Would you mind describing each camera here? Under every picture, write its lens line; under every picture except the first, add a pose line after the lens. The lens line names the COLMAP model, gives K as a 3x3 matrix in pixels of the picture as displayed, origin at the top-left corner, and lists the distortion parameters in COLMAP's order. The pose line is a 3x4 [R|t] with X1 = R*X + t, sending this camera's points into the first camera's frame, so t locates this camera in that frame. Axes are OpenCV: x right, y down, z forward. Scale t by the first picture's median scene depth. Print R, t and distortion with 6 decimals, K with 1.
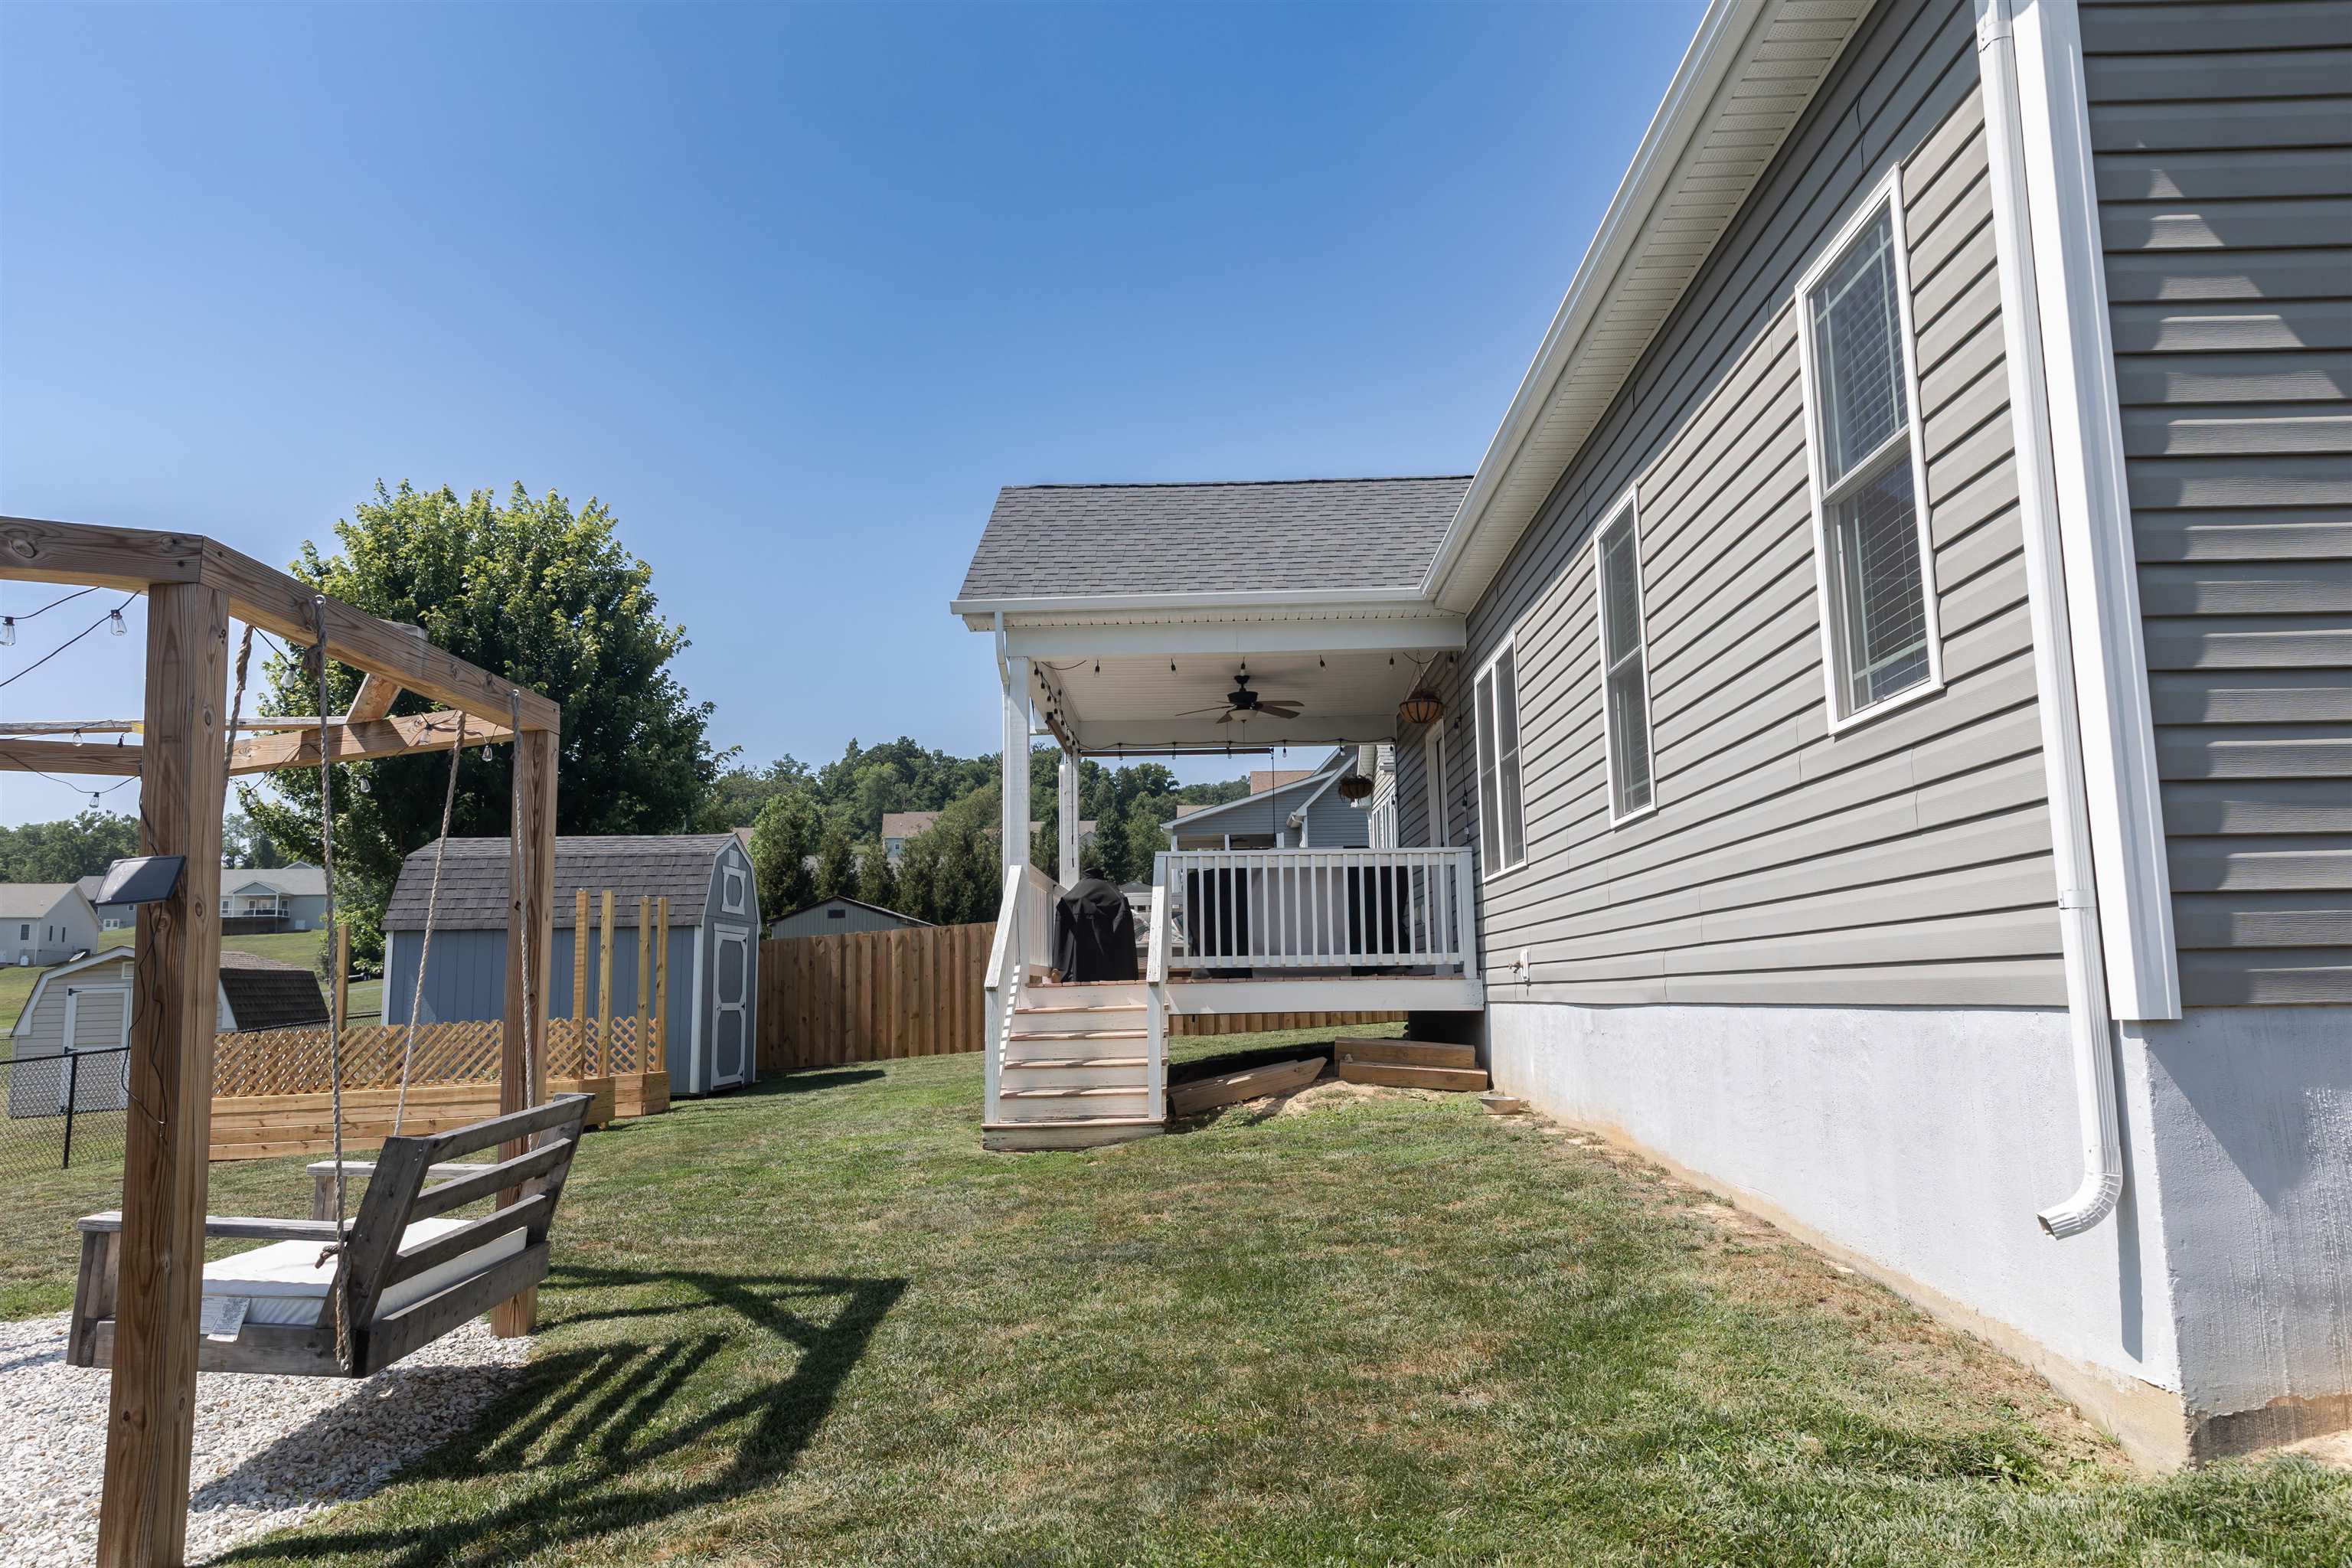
lens RADIAL K [[1566.6, 0, 1186.2], [0, 1566.6, 783.4], [0, 0, 1]] dist [0.014061, 0.000012]
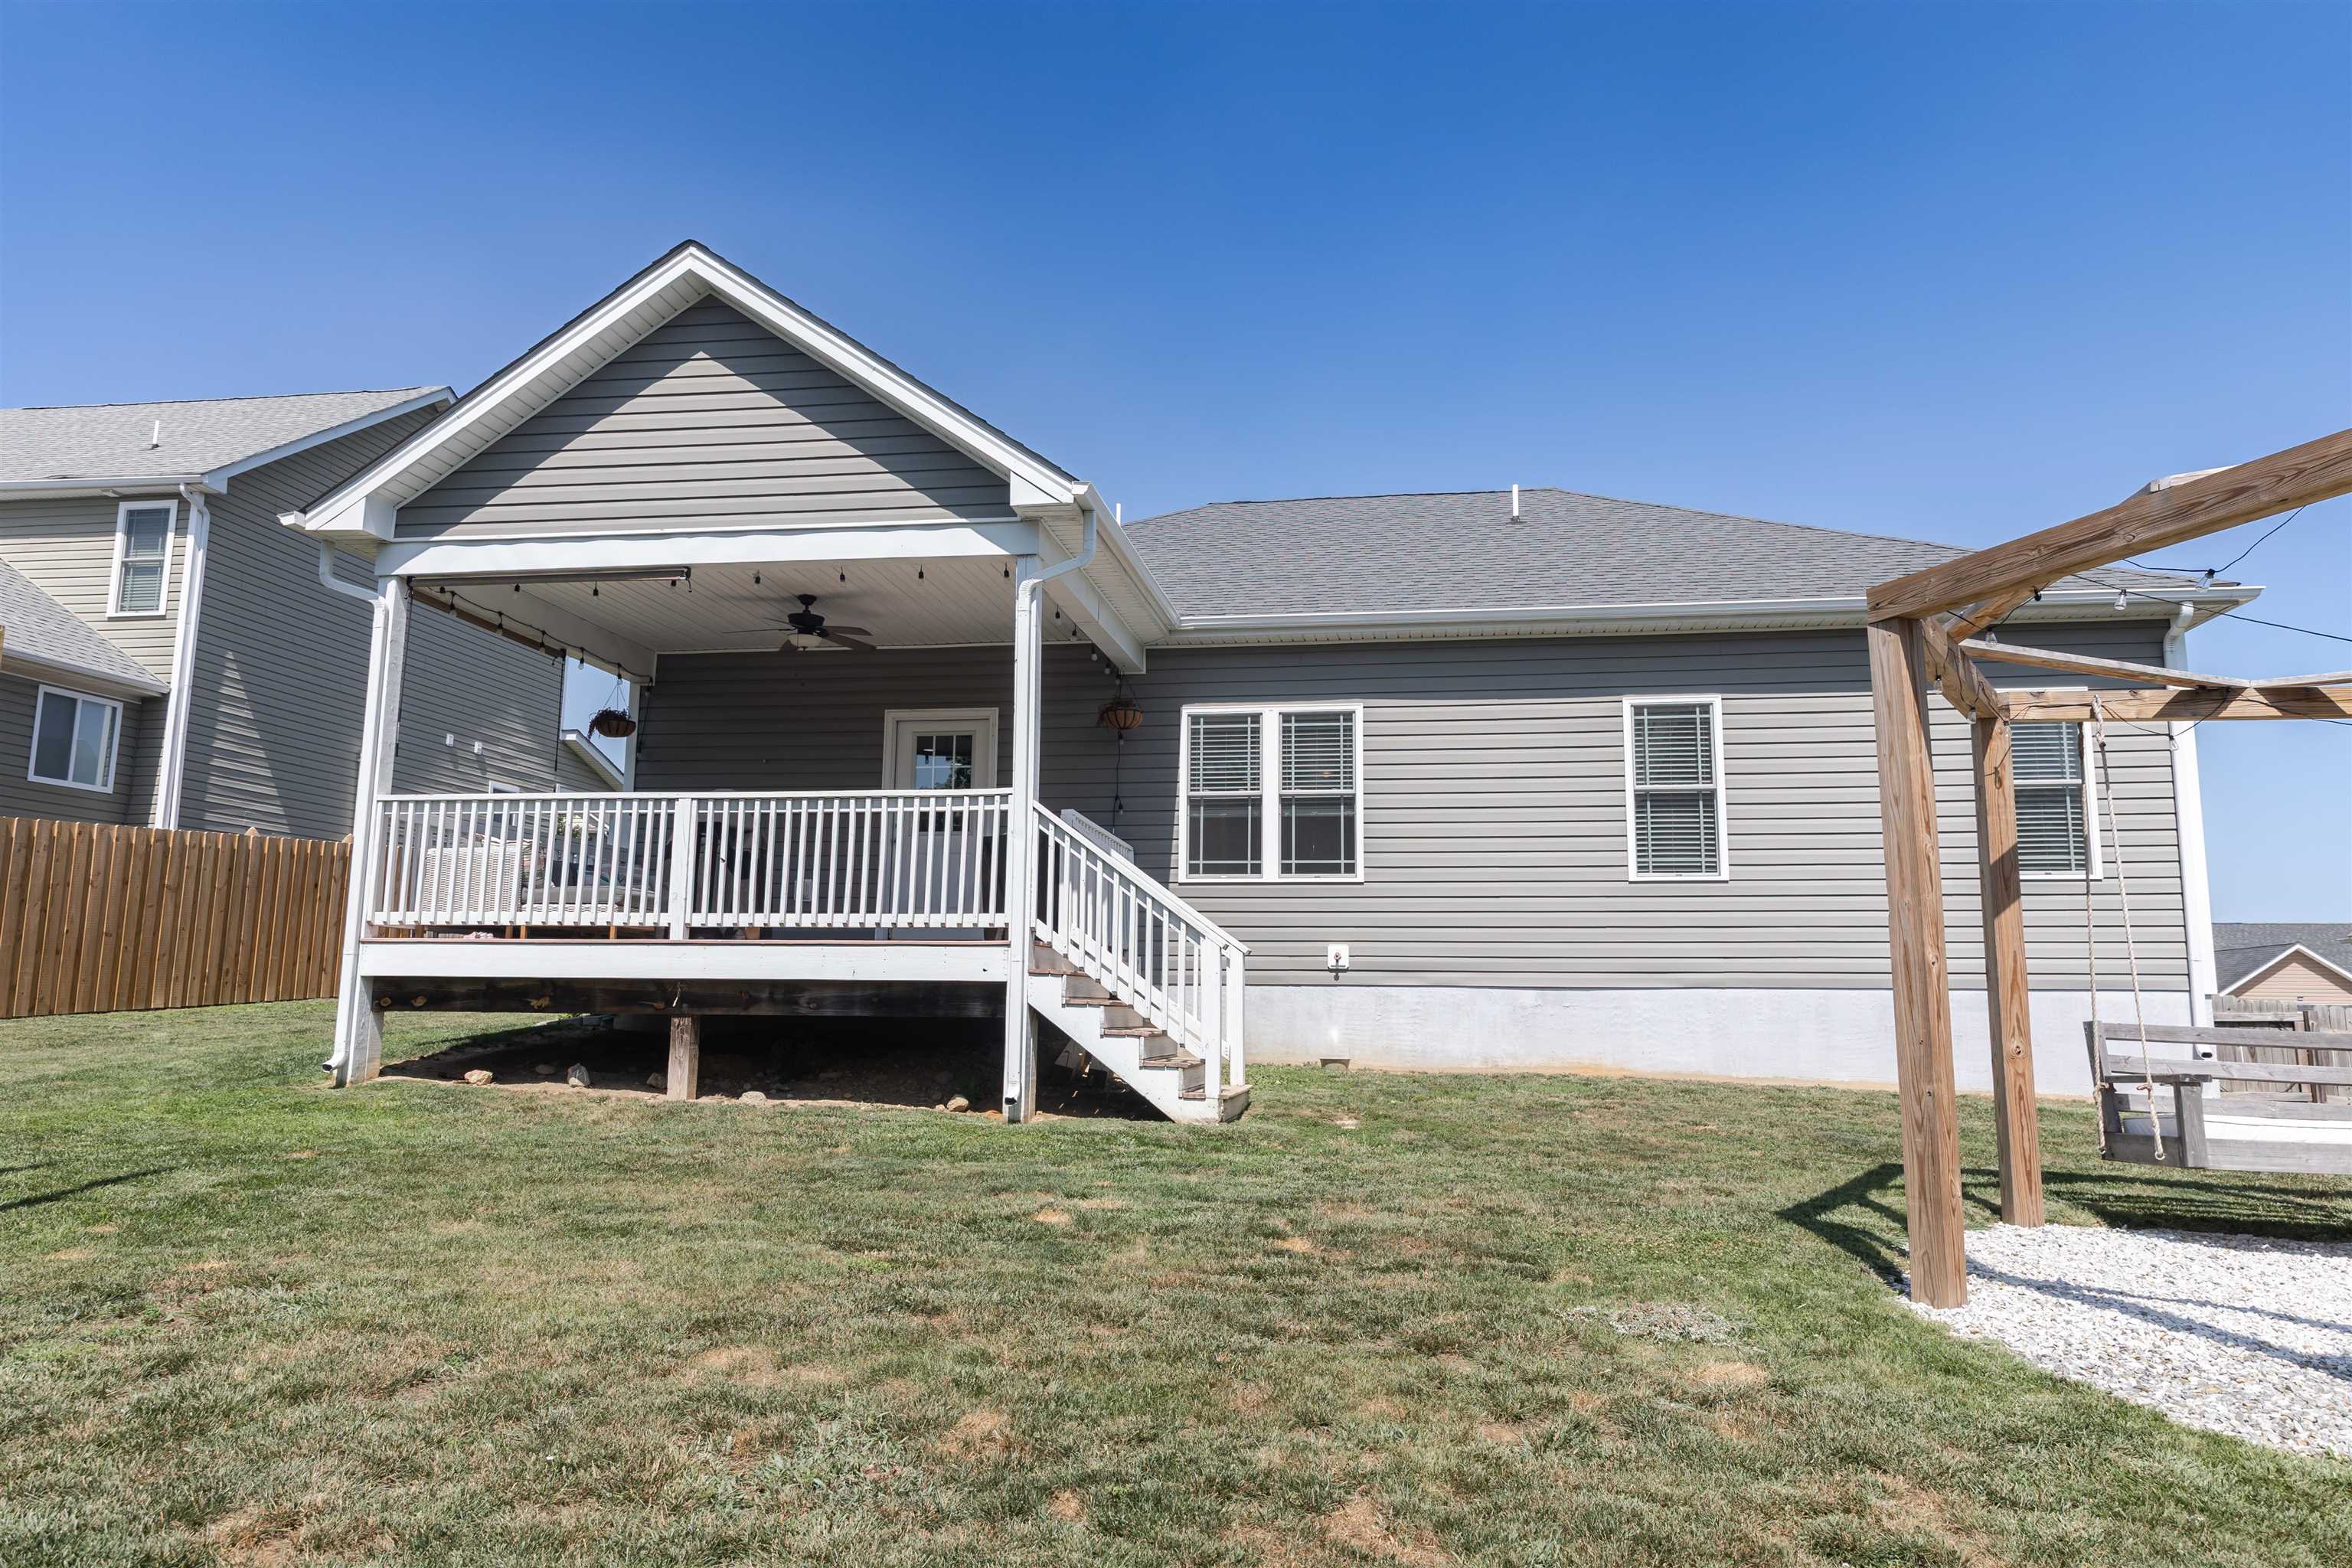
lens RADIAL K [[1566.6, 0, 1191.9], [0, 1566.6, 773.2], [0, 0, 1]] dist [0.014061, 0.000012]
pose [[0.142721, 0.172321, 0.974647, -0.524496], [-0.147142, 0.977479, -0.151275, 0.087188], [-0.978764, -0.121822, 0.164862, 0.442539]]
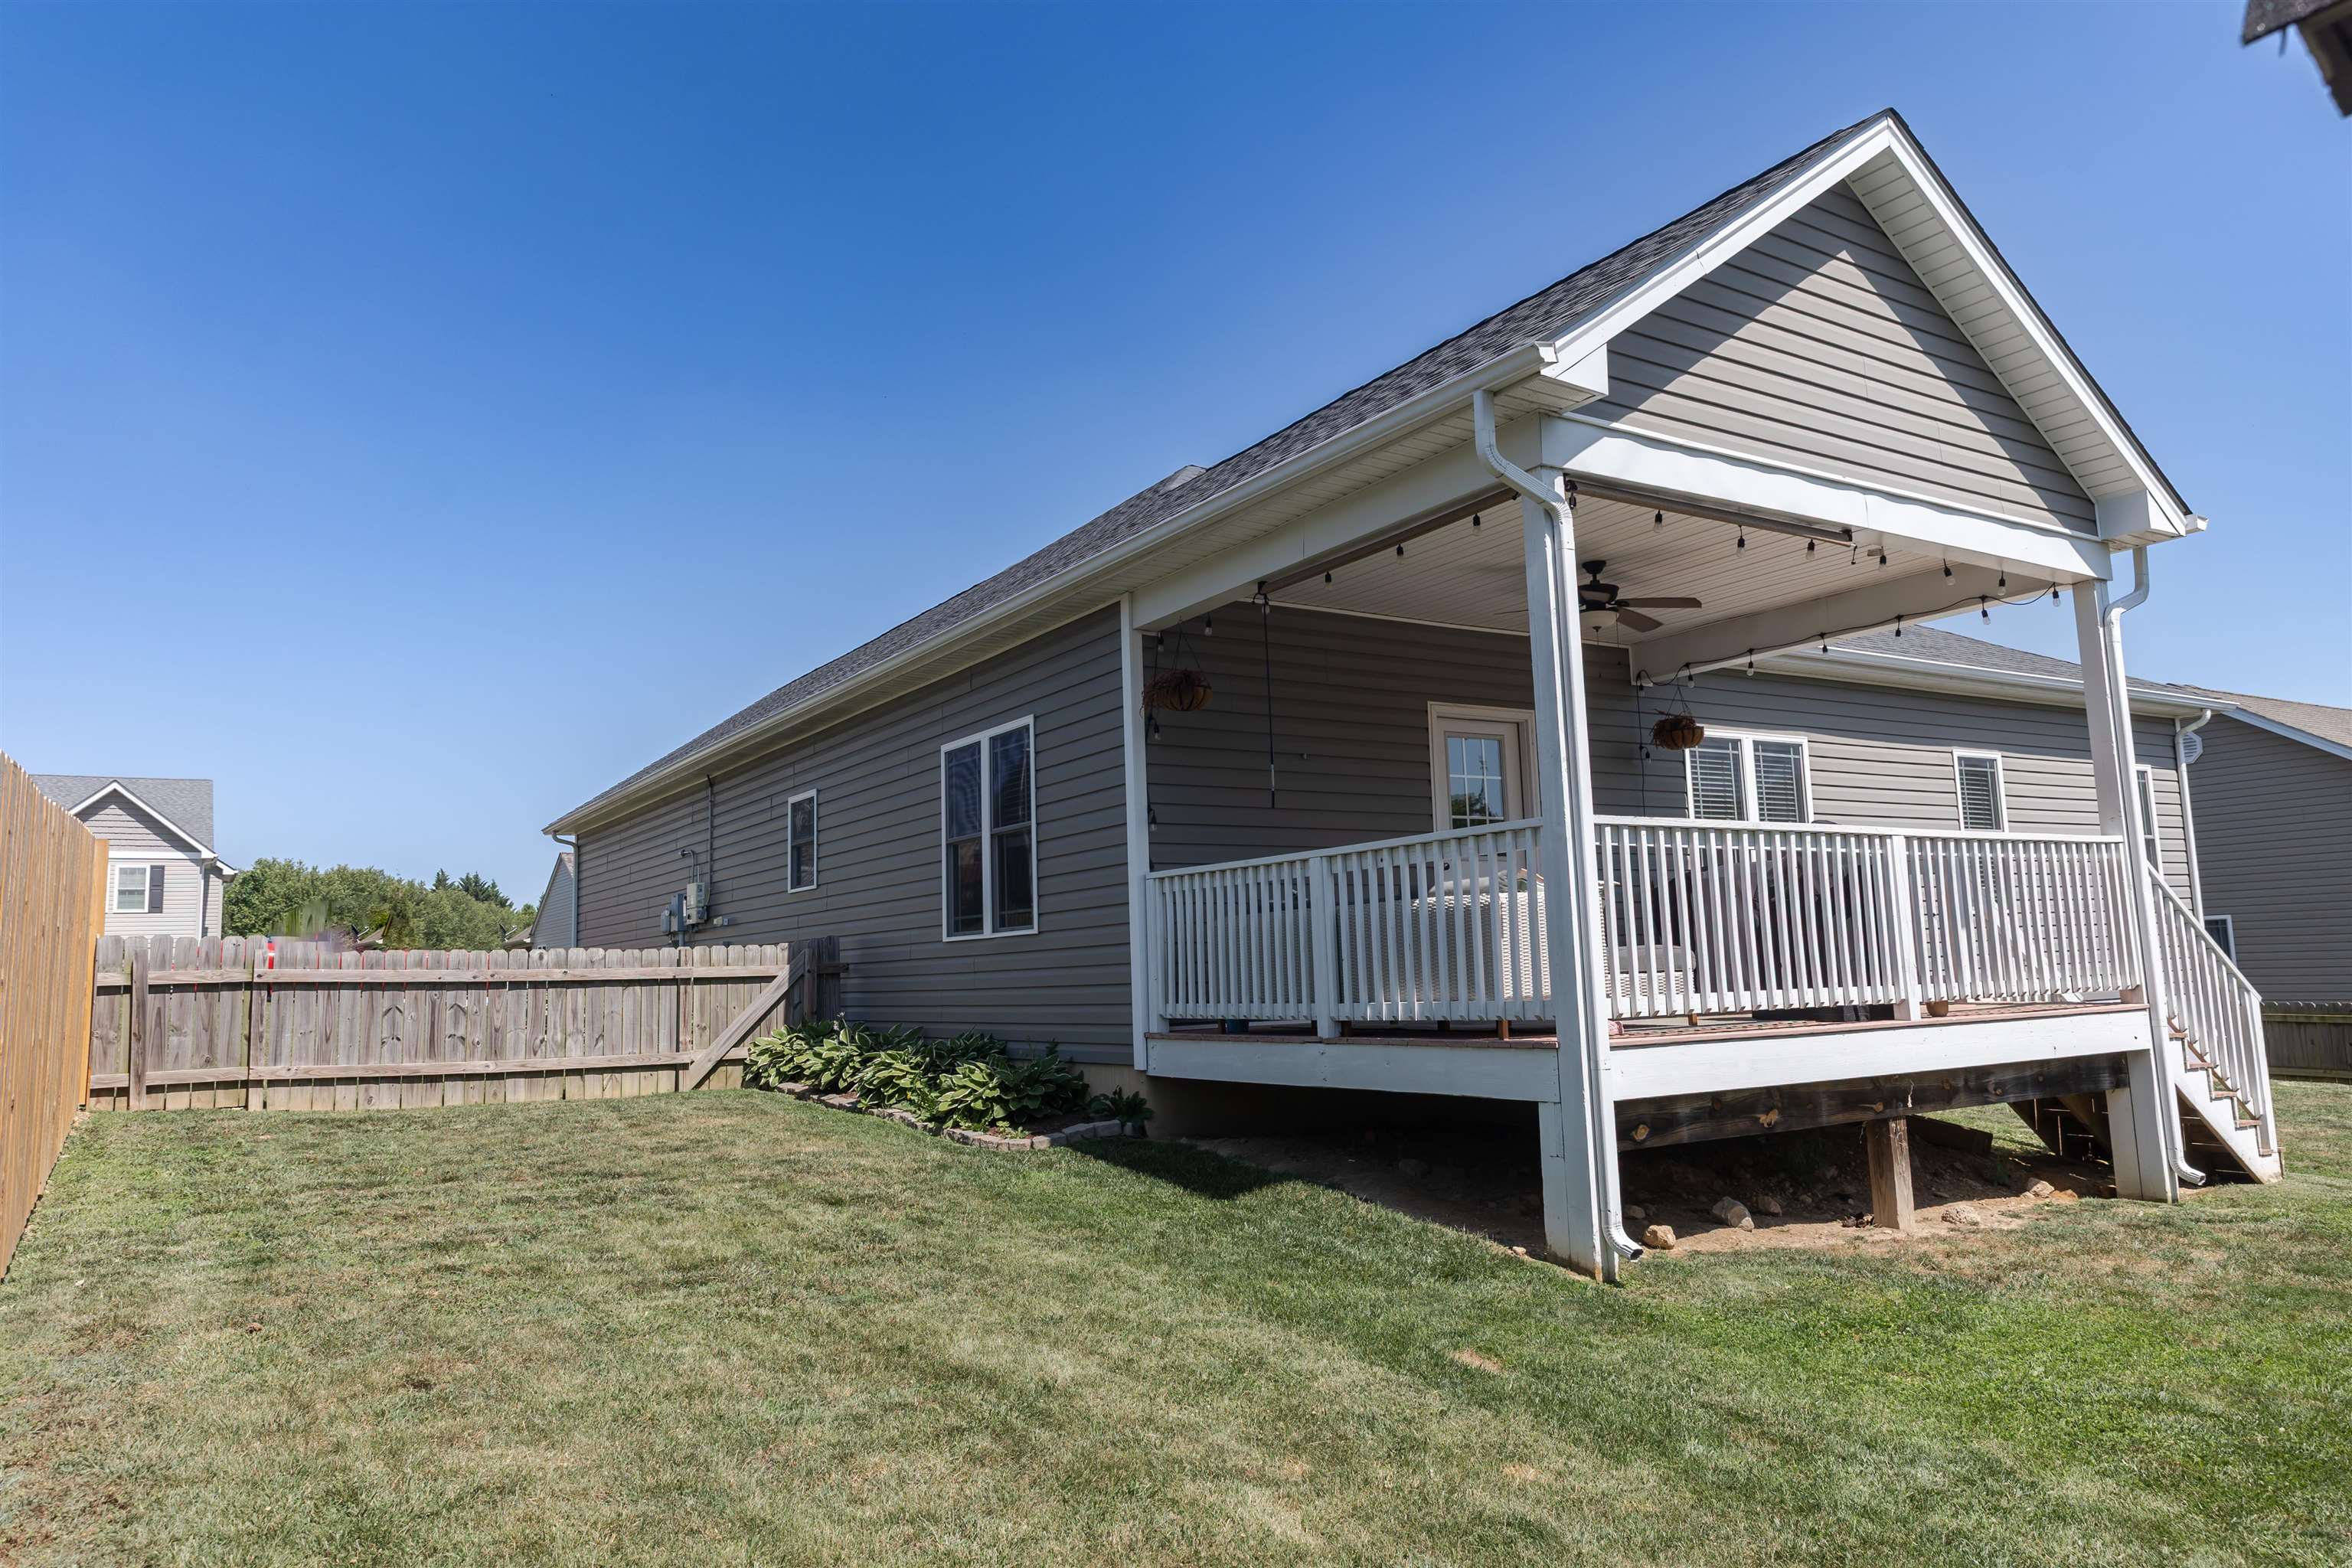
lens RADIAL K [[1566.6, 0, 1176.7], [0, 1566.6, 773.0], [0, 0, 1]] dist [0.014061, 0.000012]
pose [[-0.546188, 0.143192, 0.825333, -0.278324], [-0.071353, 0.973747, -0.216161, 0.124630], [-0.834618, -0.176955, -0.521632, 1.043466]]
